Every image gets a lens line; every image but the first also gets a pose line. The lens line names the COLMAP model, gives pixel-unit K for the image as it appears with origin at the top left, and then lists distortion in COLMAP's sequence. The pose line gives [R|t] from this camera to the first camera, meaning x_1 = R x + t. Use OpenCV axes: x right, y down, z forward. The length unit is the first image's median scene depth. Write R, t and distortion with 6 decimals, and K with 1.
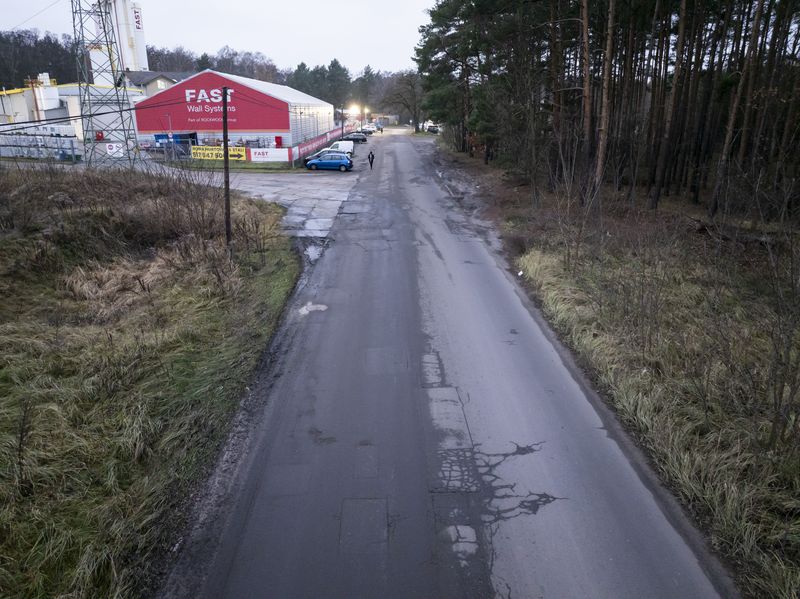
lens RADIAL K [[566.3, 0, 400.0], [0, 566.3, 299.5], [0, 0, 1]] dist [-0.033254, 0.002891]
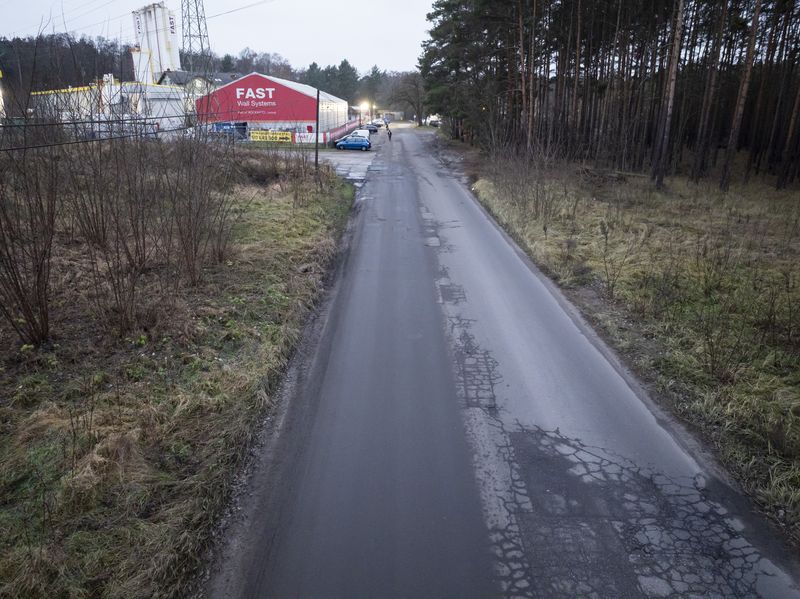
lens RADIAL K [[566.3, 0, 400.0], [0, 566.3, 299.5], [0, 0, 1]] dist [-0.033254, 0.002891]
pose [[0.999975, 0.004624, -0.005264, -0.005349], [-0.004604, 0.999982, 0.003736, 0.093744], [0.005281, -0.003711, 0.999979, -0.262538]]
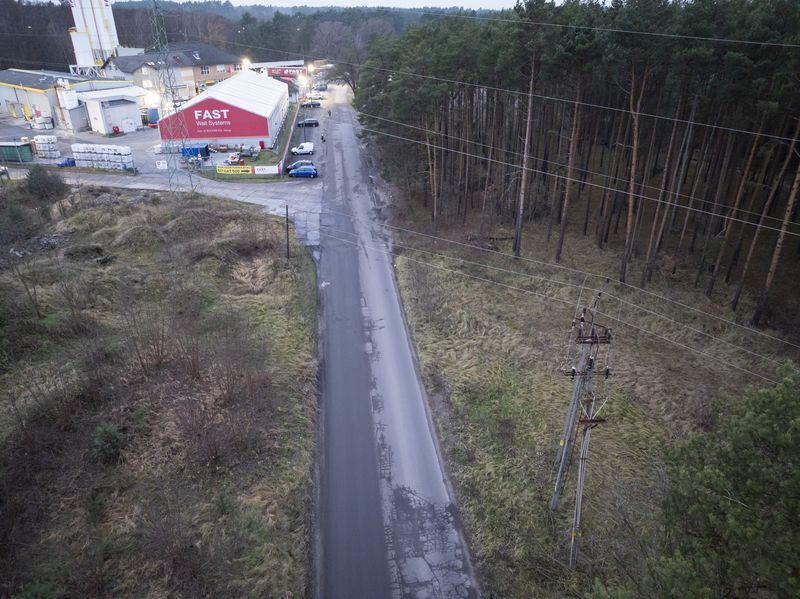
lens RADIAL K [[566.3, 0, 400.0], [0, 566.3, 299.5], [0, 0, 1]] dist [-0.033254, 0.002891]
pose [[0.995081, -0.049715, 0.085689, -0.003967], [0.036618, 0.988286, 0.148152, -0.087659], [-0.092051, -0.144285, 0.985245, -0.539254]]
